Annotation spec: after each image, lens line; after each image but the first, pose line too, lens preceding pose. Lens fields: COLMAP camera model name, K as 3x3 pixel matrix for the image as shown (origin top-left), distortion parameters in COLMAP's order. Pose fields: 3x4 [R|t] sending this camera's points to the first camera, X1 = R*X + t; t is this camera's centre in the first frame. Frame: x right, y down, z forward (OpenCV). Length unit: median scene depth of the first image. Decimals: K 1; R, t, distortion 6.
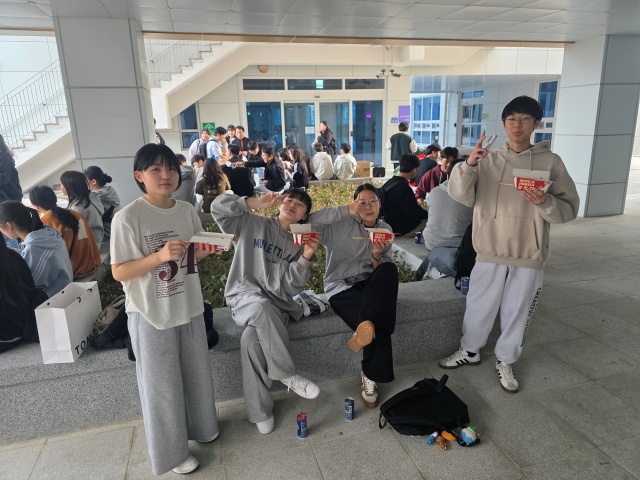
lens RADIAL K [[441.4, 0, 324.3], [0, 441.4, 226.6], [0, 0, 1]] dist [0.089572, -0.077243]
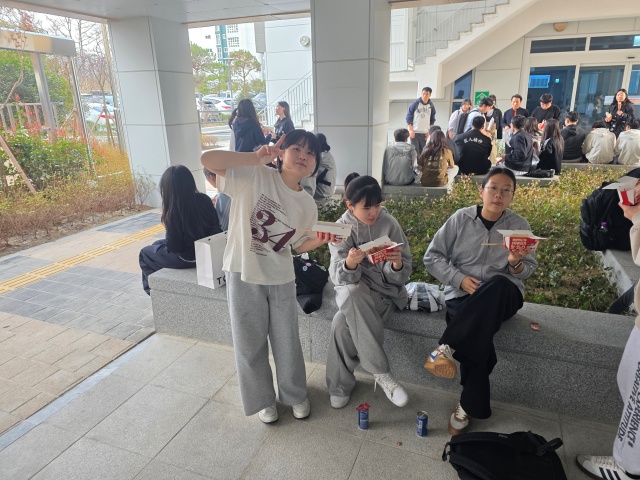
lens RADIAL K [[441.4, 0, 324.3], [0, 441.4, 226.6], [0, 0, 1]] dist [0.089572, -0.077243]
pose [[0.799288, 0.180259, -0.573277, 0.093601], [-0.142293, 0.983594, 0.110886, -0.013211], [0.583860, -0.007057, 0.811824, 0.044976]]
